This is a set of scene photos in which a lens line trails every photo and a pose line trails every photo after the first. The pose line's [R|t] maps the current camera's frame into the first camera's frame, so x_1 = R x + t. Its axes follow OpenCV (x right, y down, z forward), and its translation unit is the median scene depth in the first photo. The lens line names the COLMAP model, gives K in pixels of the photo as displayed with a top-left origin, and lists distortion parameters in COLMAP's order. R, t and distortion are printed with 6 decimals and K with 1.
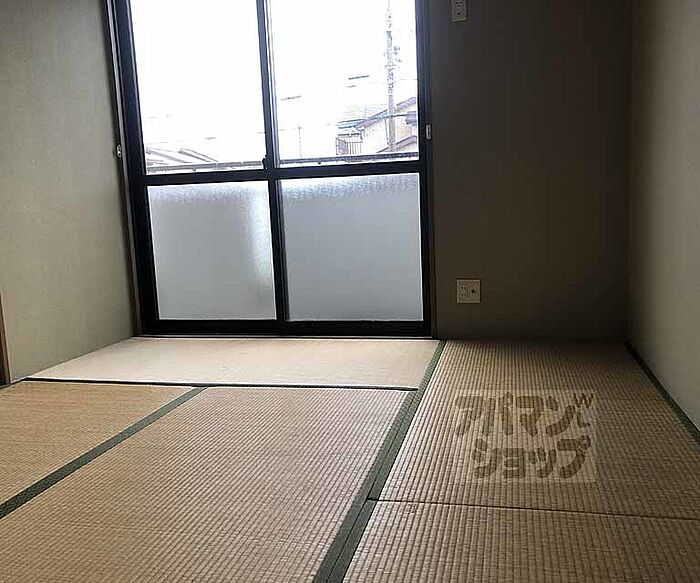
lens RADIAL K [[656.7, 0, 354.6], [0, 656.7, 290.2], [0, 0, 1]] dist [0.047936, 0.000000]
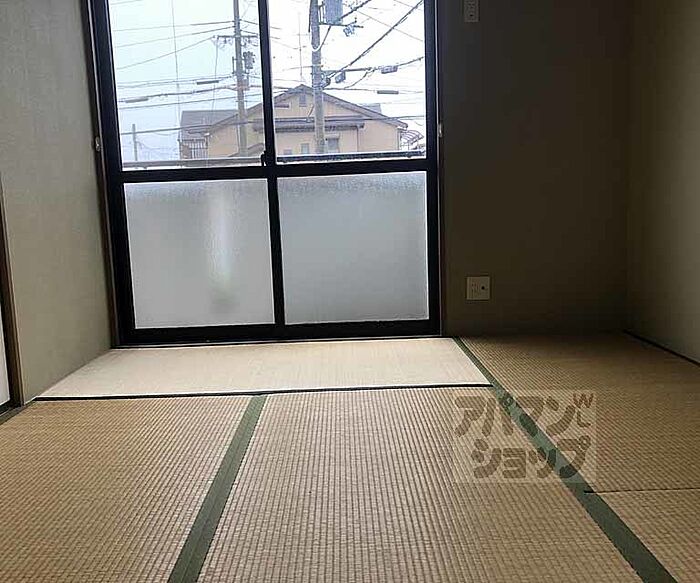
lens RADIAL K [[656.7, 0, 343.8], [0, 656.7, 289.5], [0, 0, 1]] dist [0.047936, 0.000000]
pose [[0.976810, -0.024925, 0.212654, -0.224254], [0.027208, 0.999599, -0.007816, 0.005505], [-0.212374, 0.013421, 0.977096, 0.044889]]
